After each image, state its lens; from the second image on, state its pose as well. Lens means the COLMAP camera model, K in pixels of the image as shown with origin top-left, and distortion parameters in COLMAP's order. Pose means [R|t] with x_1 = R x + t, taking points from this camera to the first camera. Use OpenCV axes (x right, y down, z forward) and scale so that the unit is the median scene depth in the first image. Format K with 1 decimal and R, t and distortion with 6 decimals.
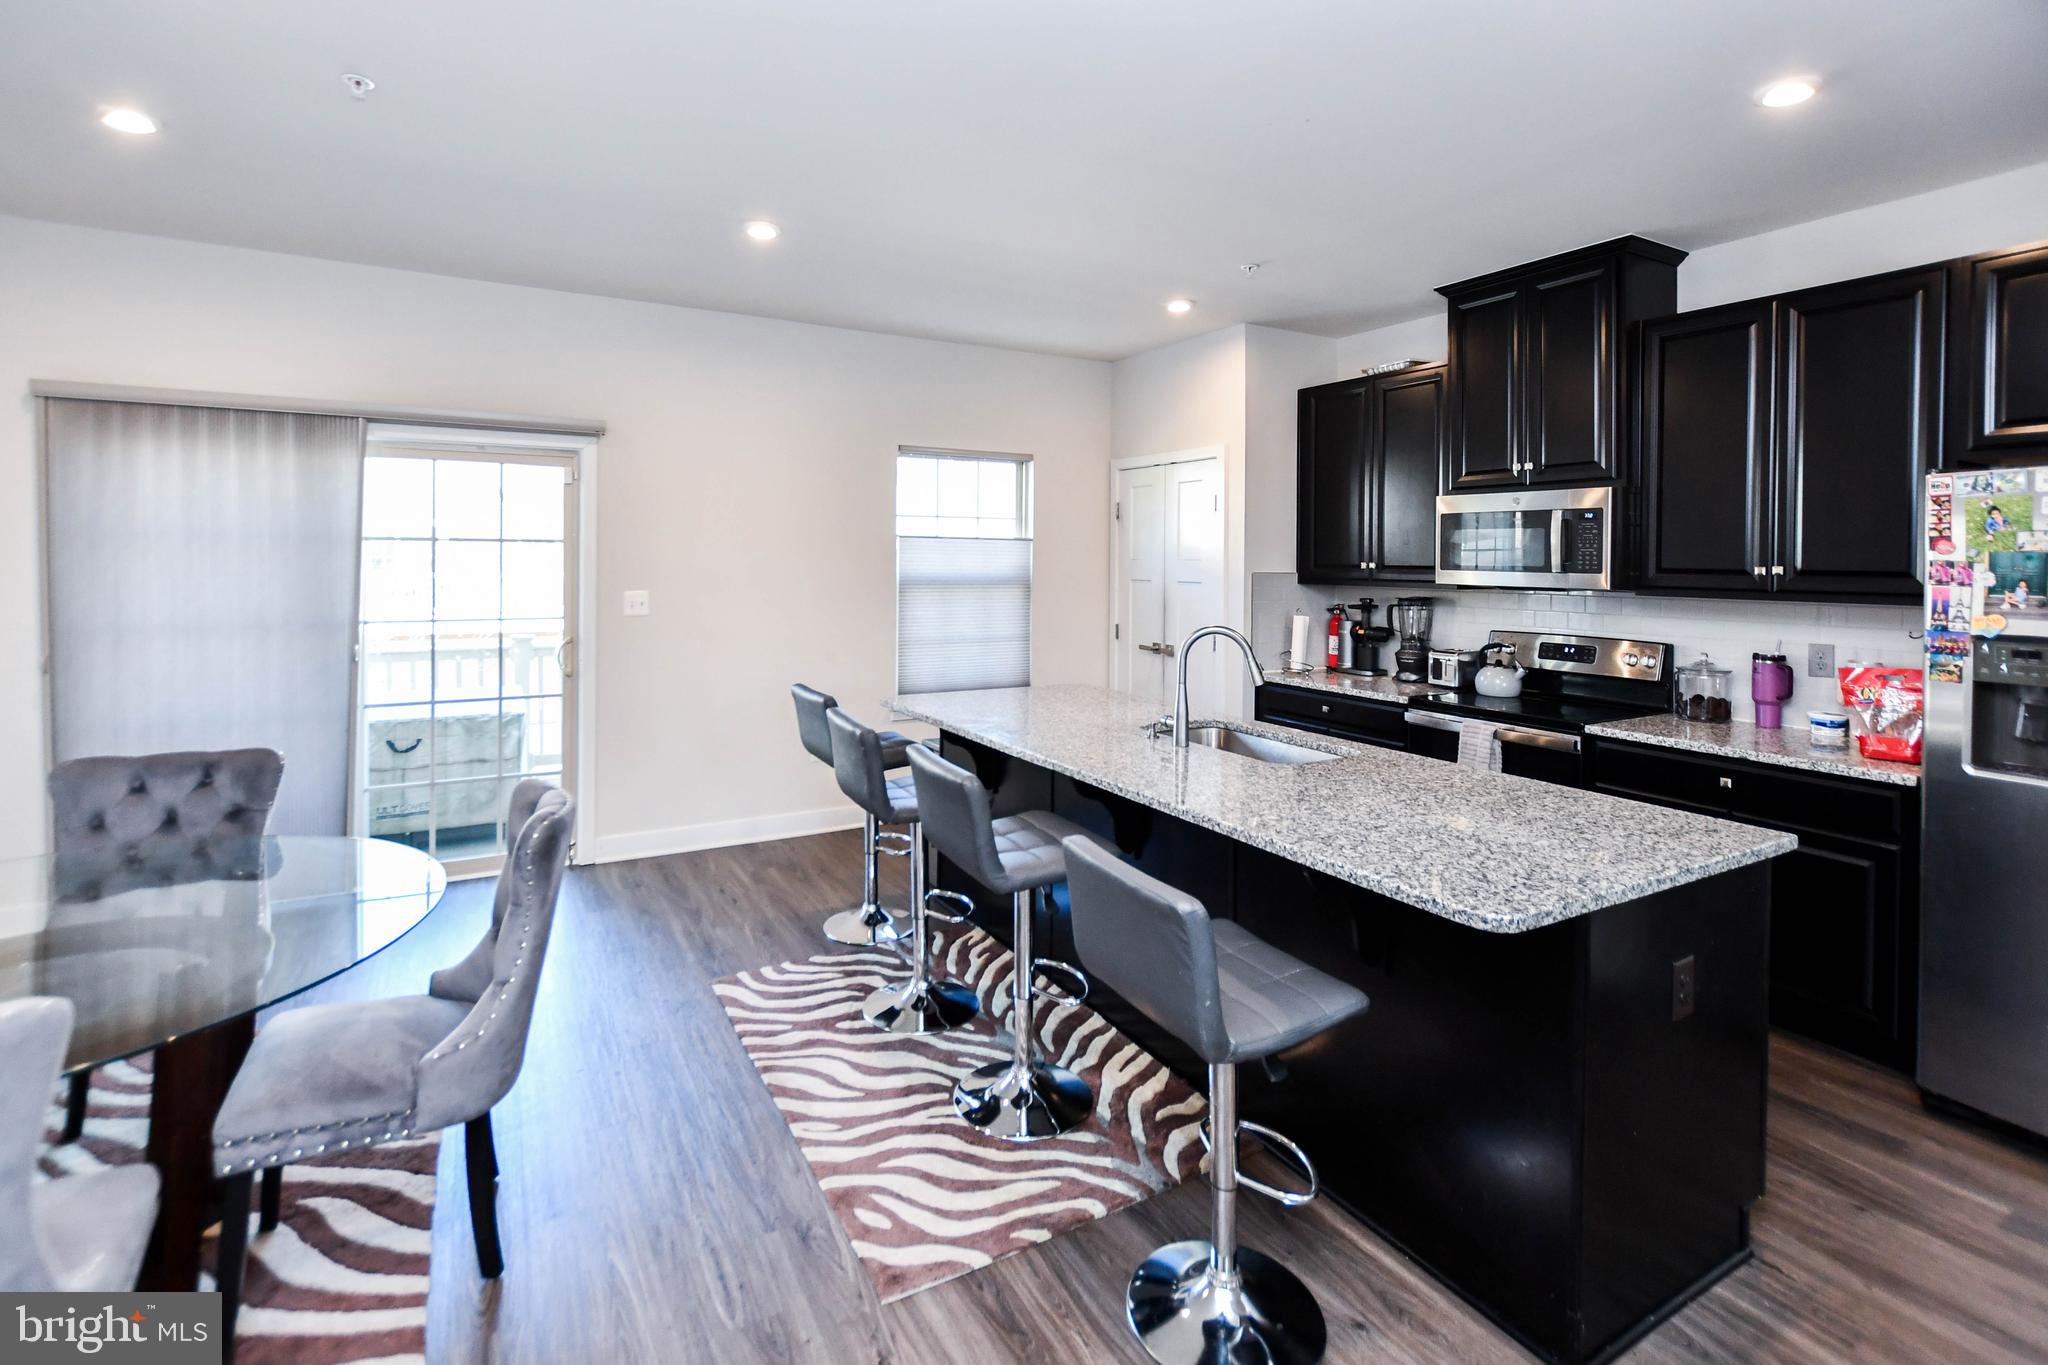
lens RADIAL K [[943.2, 0, 1000.7], [0, 943.2, 556.0], [0, 0, 1]] dist [-0.012675, 0.003284]
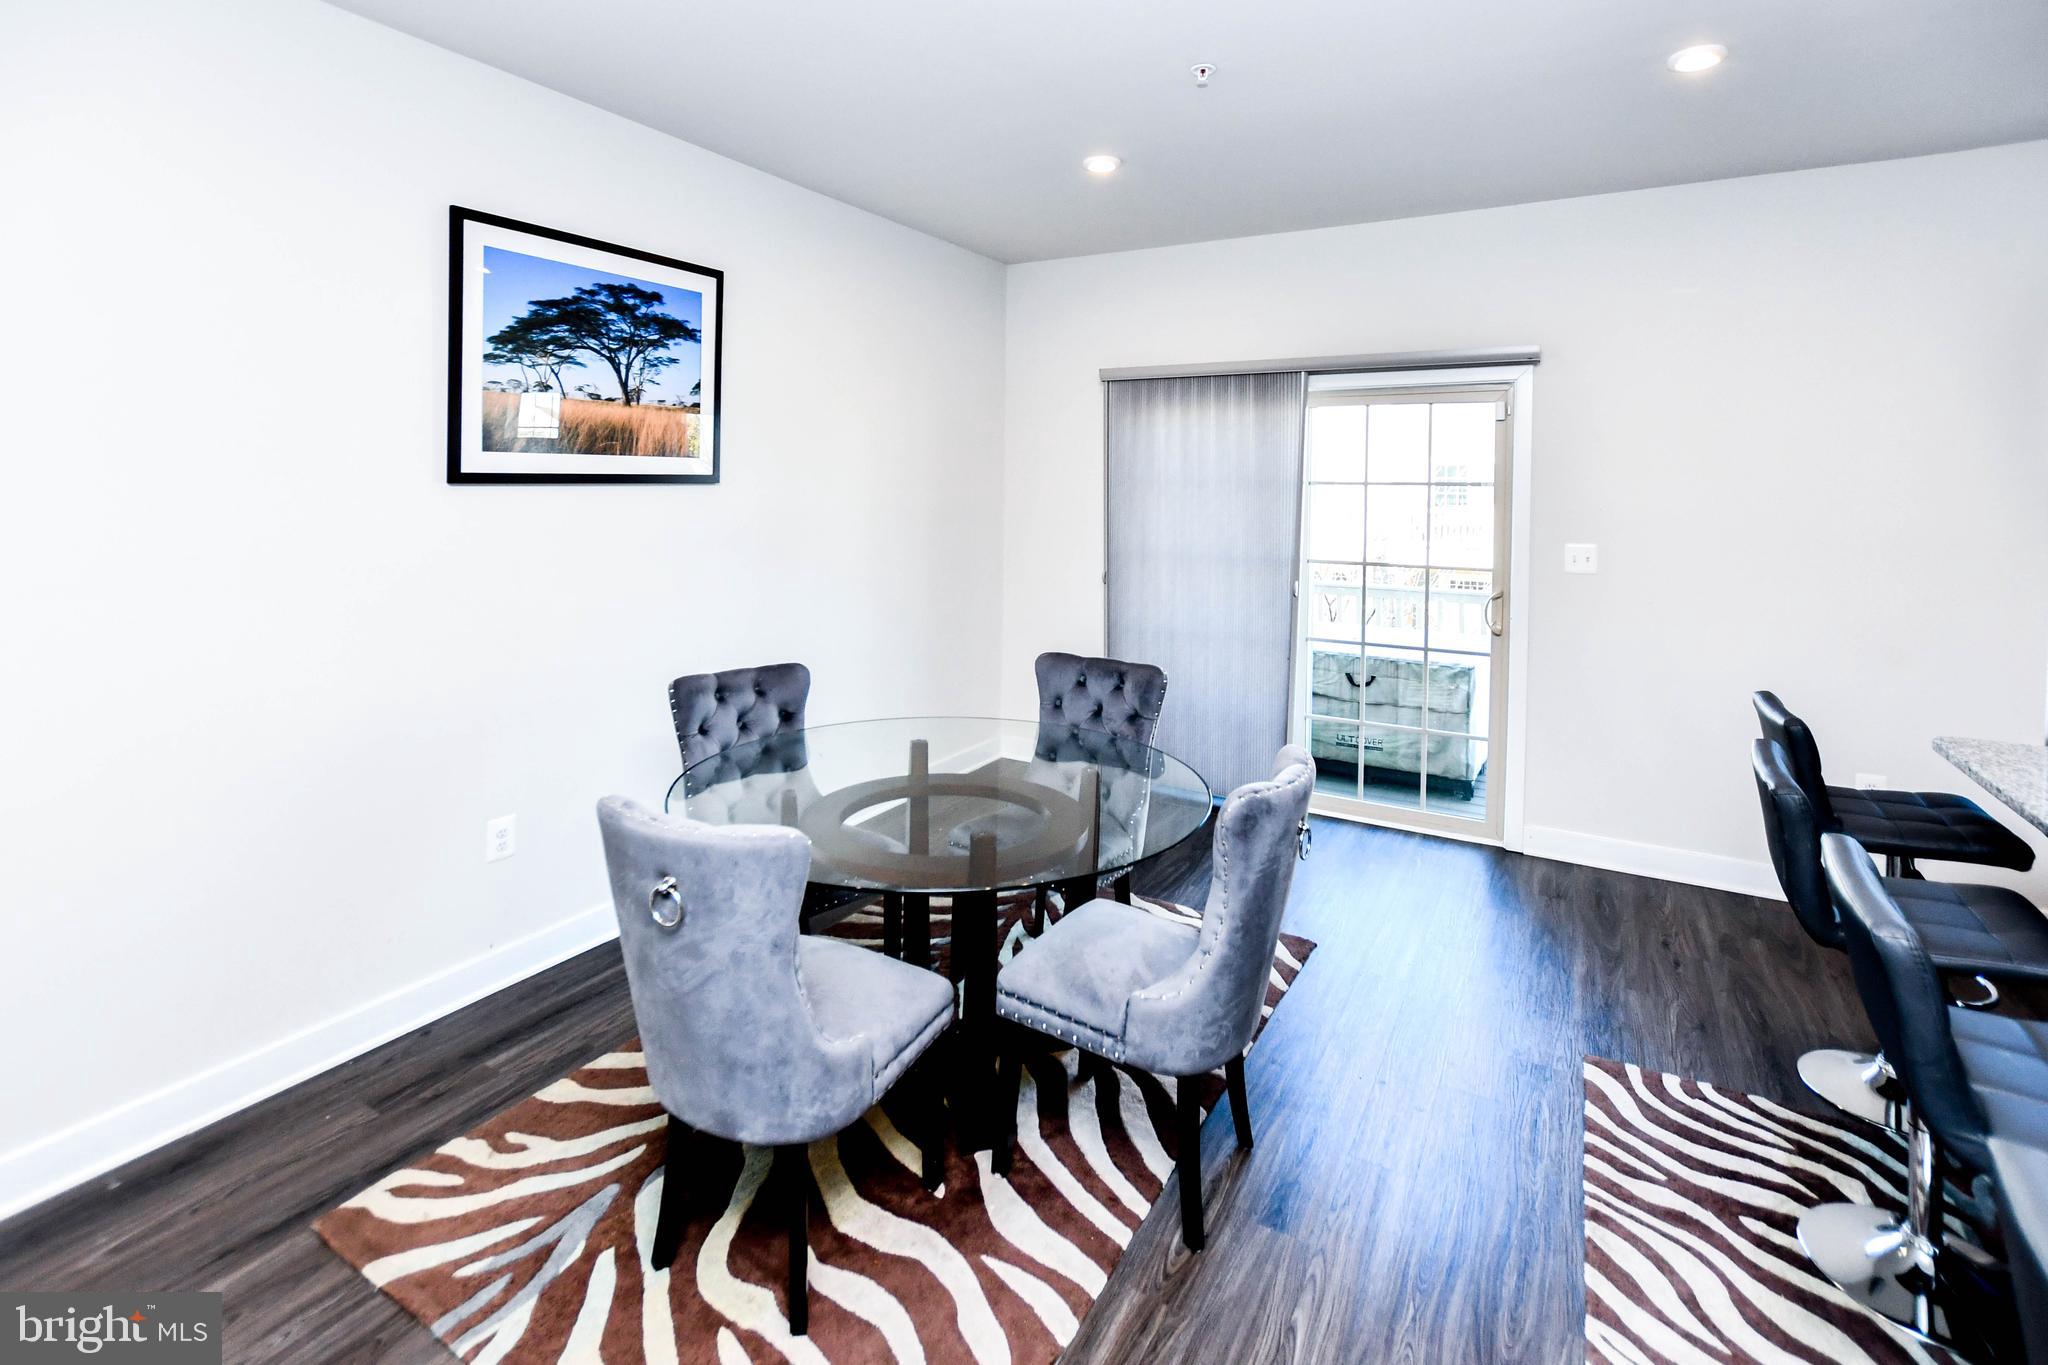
lens RADIAL K [[943.2, 0, 1012.4], [0, 943.2, 498.3], [0, 0, 1]] dist [-0.012675, 0.003284]
pose [[0.495465, 0.009895, -0.868571, 0.112245], [-0.004548, 0.999951, 0.008798, -0.009801], [0.868616, -0.000409, 0.495486, 0.188153]]
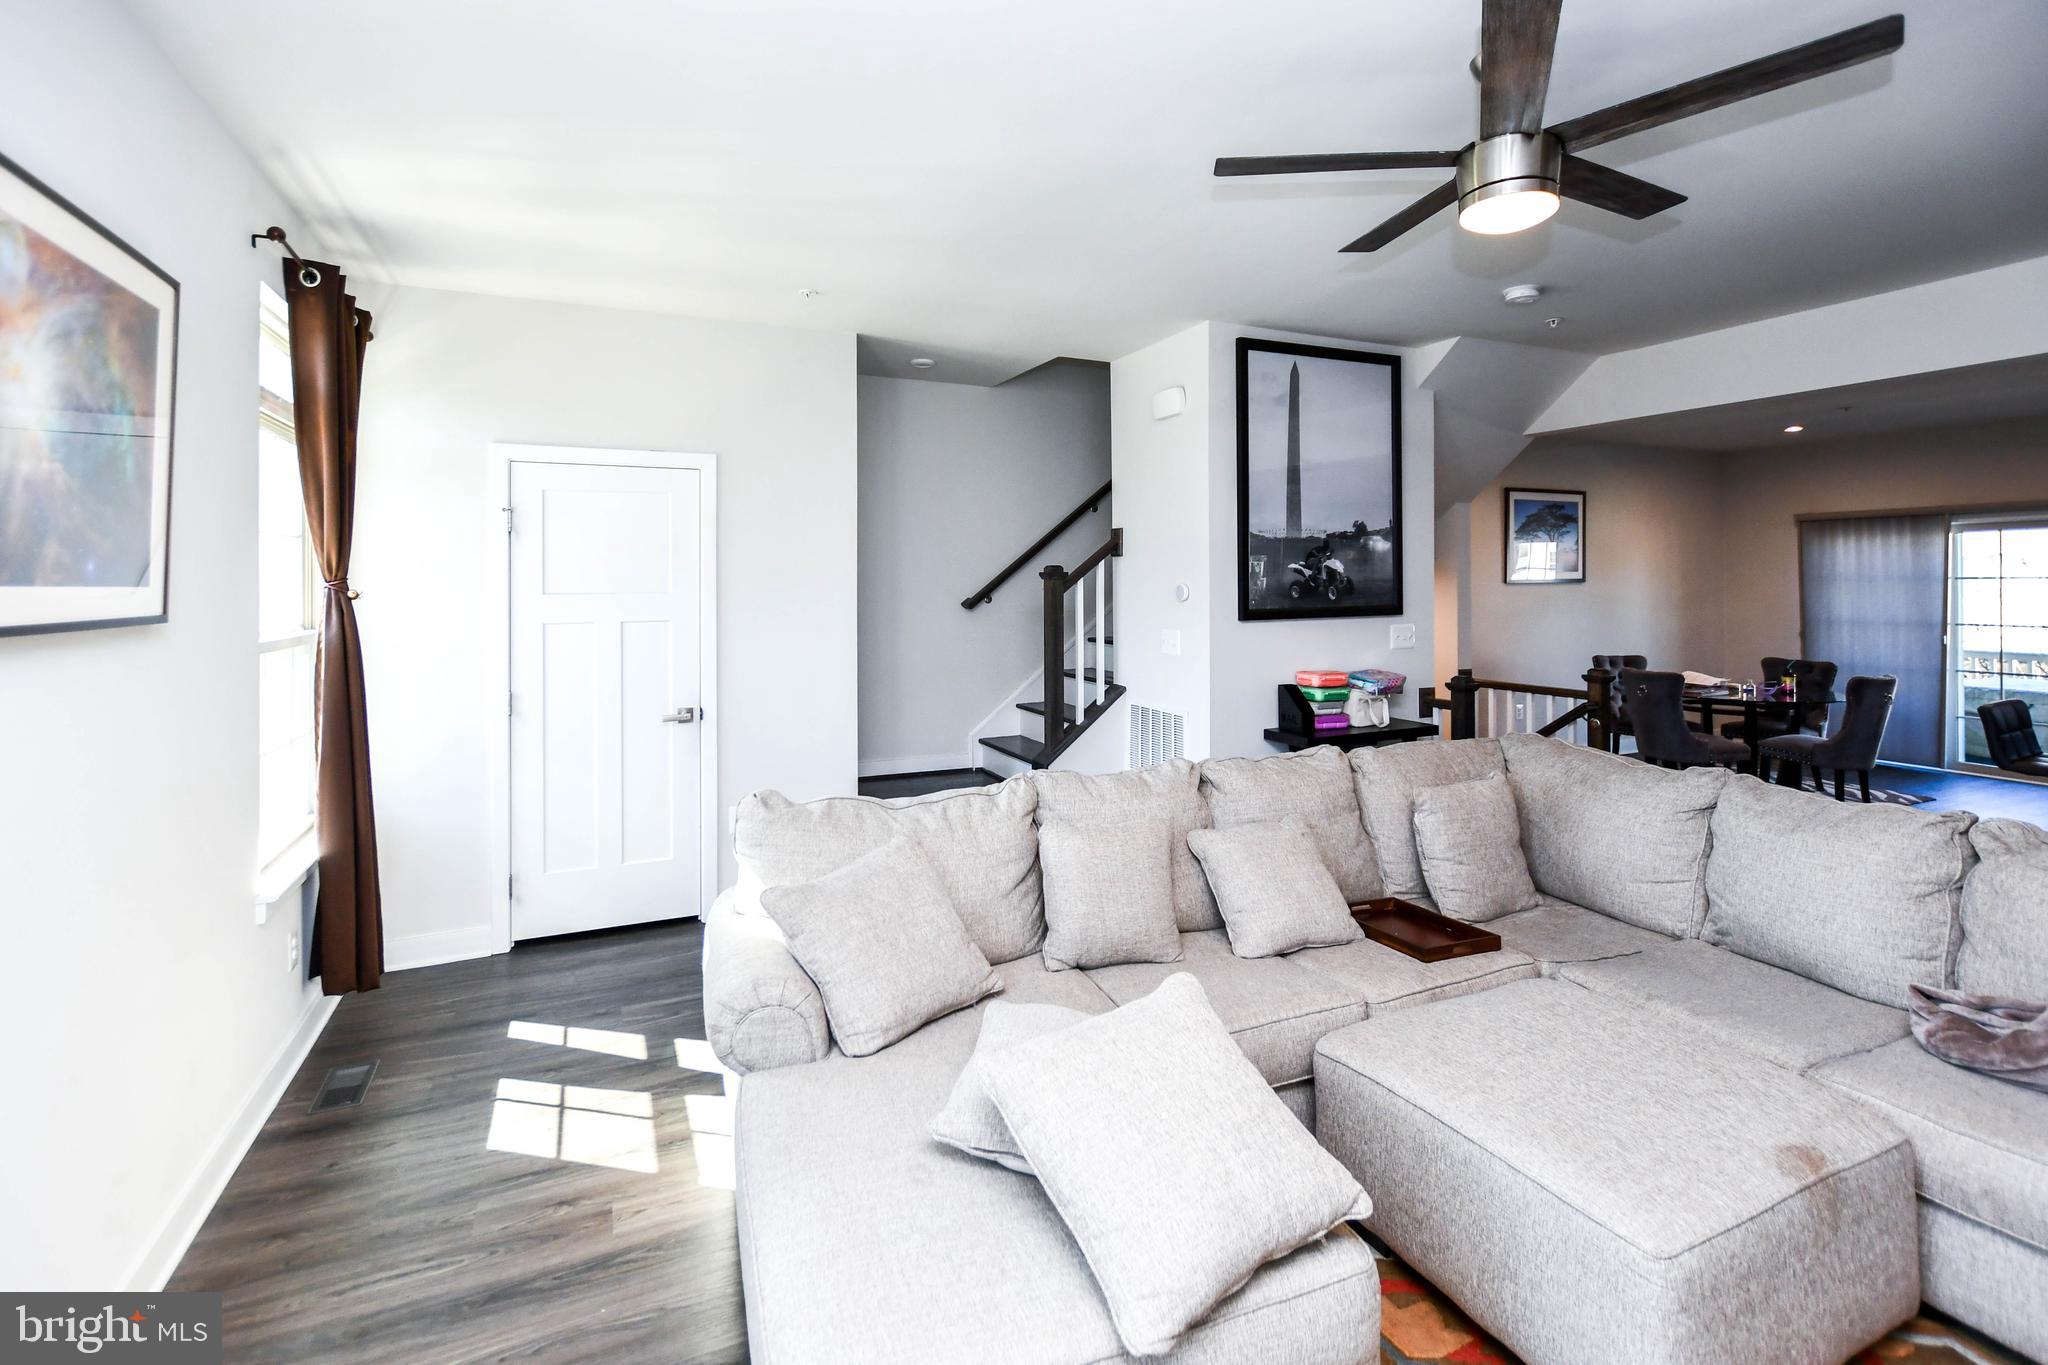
lens RADIAL K [[943.2, 0, 983.8], [0, 943.2, 574.7], [0, 0, 1]] dist [-0.012675, 0.003284]
pose [[-0.099628, -0.016181, -0.994893, 1.485093], [0.000289, 0.999867, -0.016291, 0.003103], [0.995025, -0.001910, -0.099610, -0.788729]]
